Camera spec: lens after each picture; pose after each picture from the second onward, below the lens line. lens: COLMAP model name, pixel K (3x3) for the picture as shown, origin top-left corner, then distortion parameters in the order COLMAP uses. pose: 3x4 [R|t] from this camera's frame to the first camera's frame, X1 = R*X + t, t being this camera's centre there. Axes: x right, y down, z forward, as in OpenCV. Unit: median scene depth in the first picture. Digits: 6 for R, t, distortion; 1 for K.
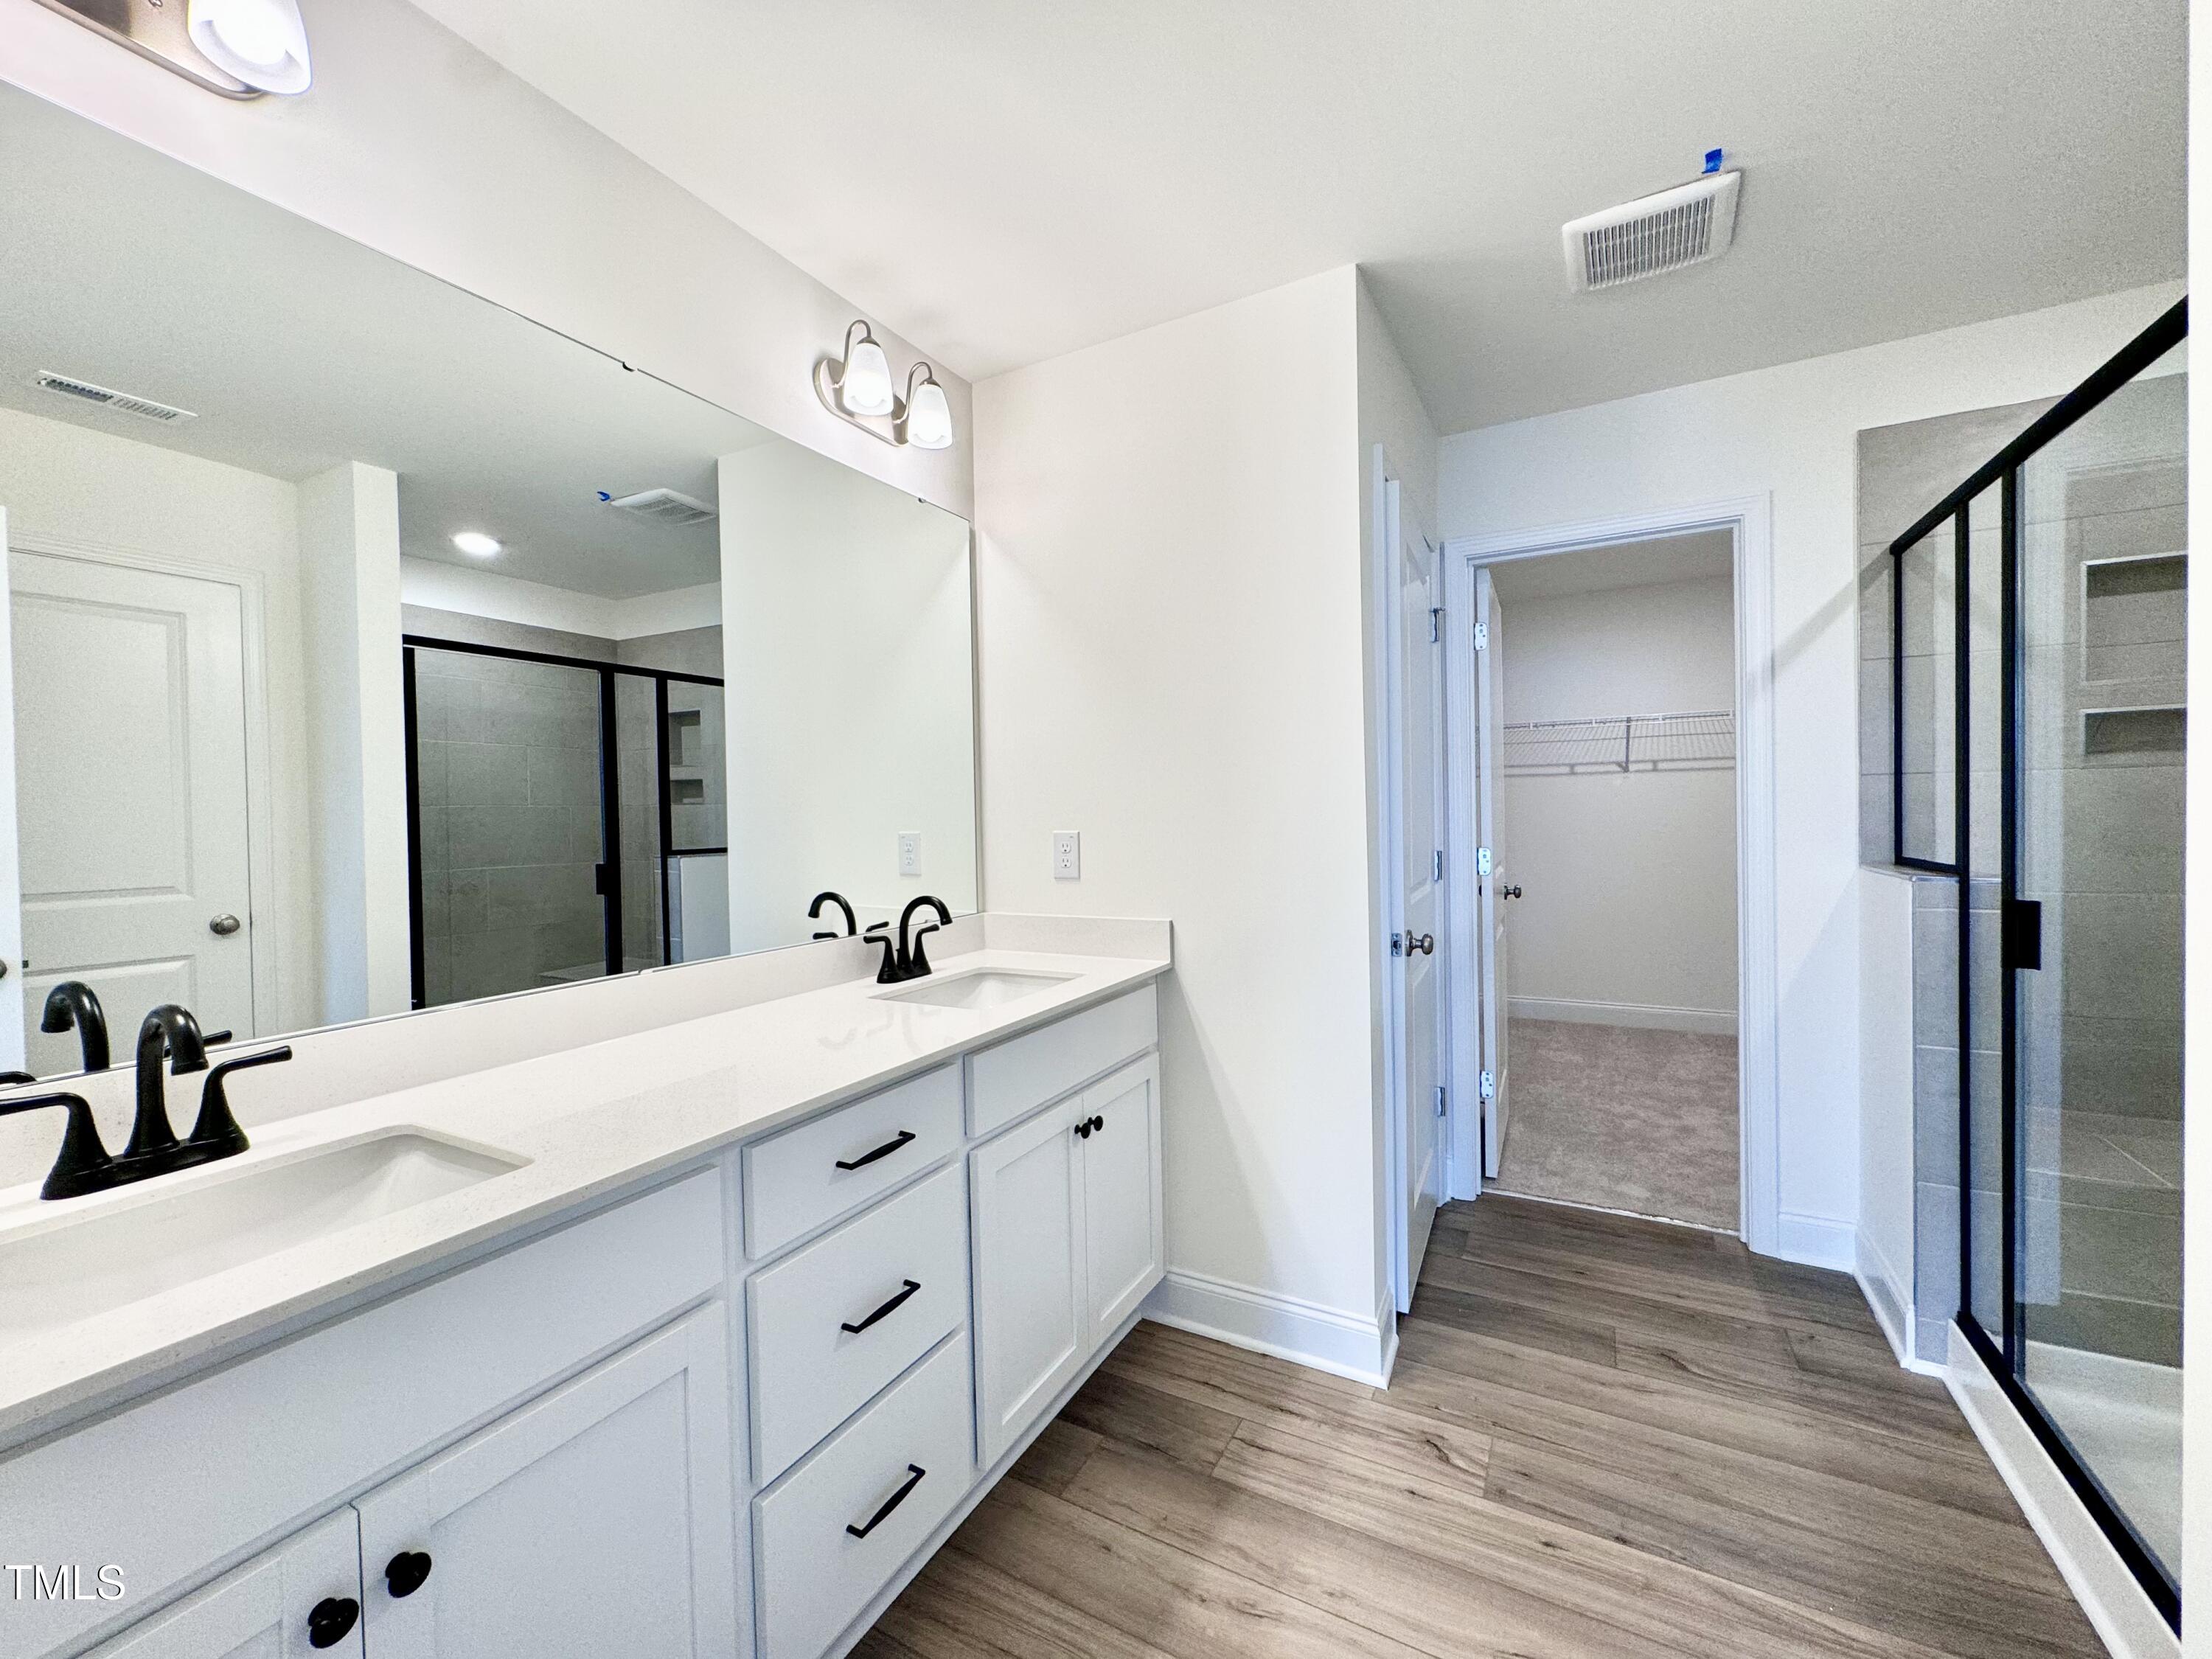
lens RADIAL K [[882.9, 0, 1105.6], [0, 882.9, 831.0], [0, 0, 1]] dist [-0.003465, 0.000473]
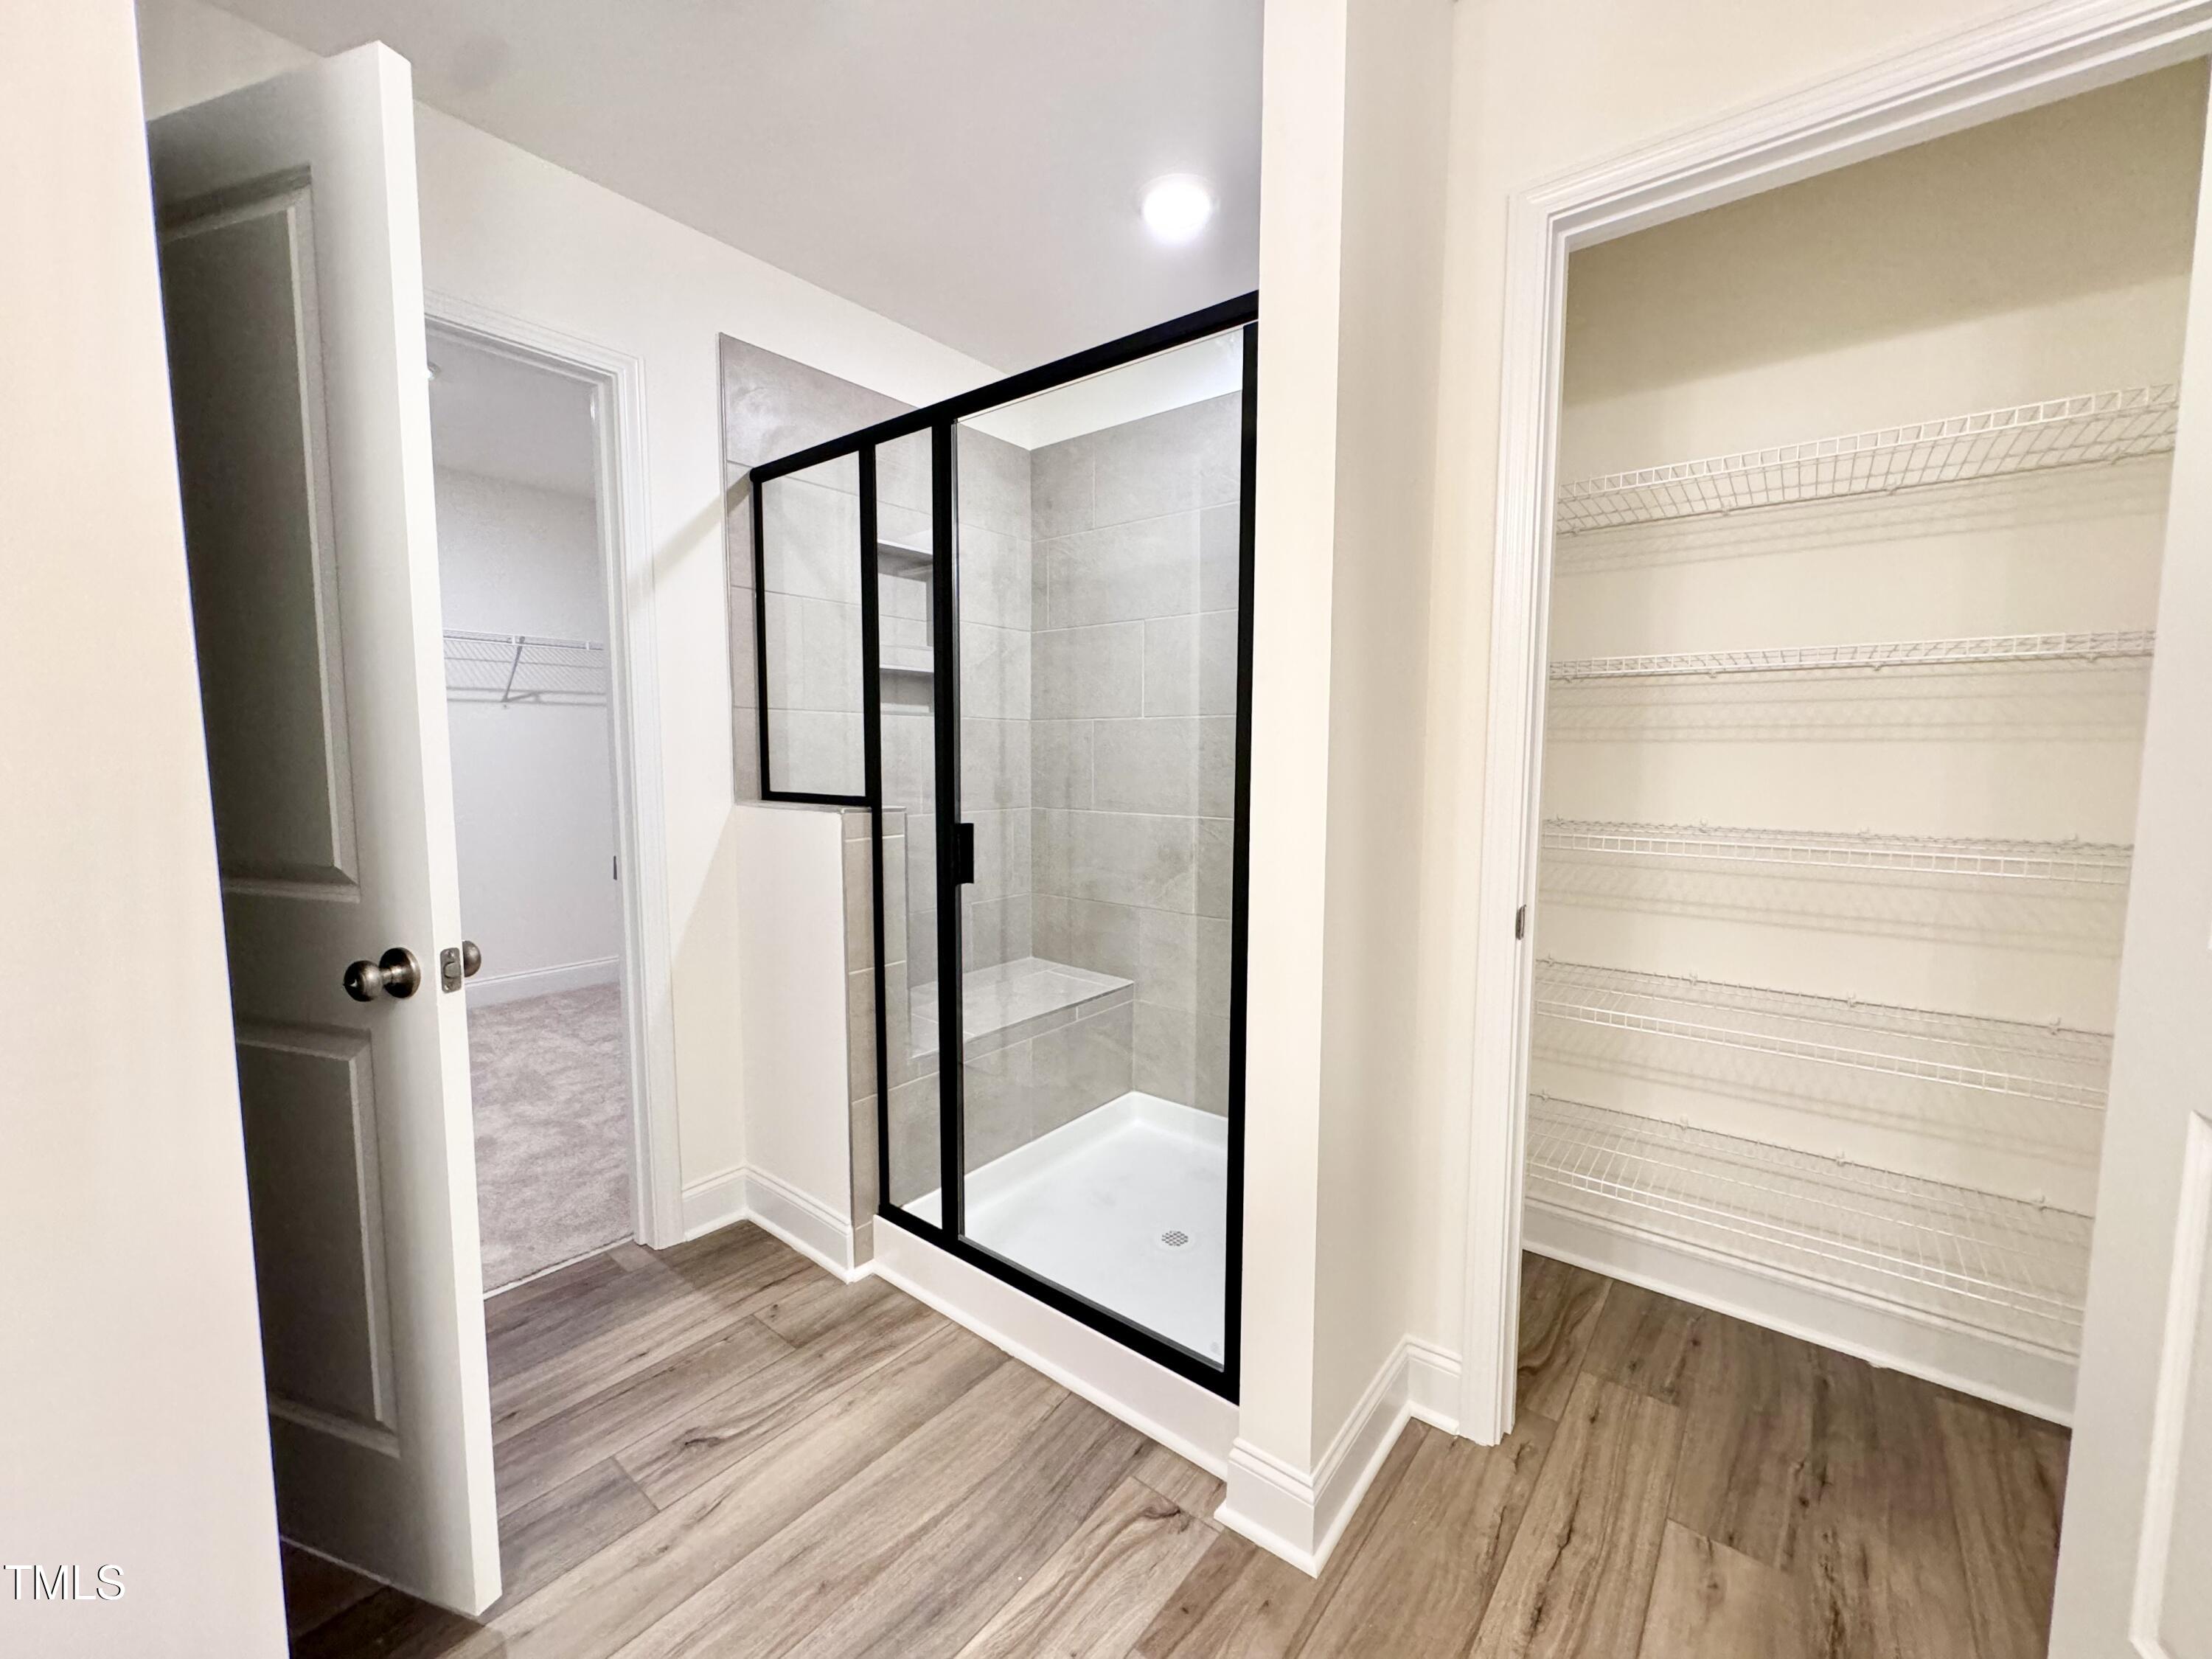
lens RADIAL K [[882.9, 0, 1105.6], [0, 882.9, 831.0], [0, 0, 1]] dist [-0.003465, 0.000473]
pose [[0.165434, -0.064668, 0.984098, -0.028708], [0.009350, 0.997906, 0.064004, 0.014905], [-0.986177, -0.001387, 0.165692, 0.515222]]
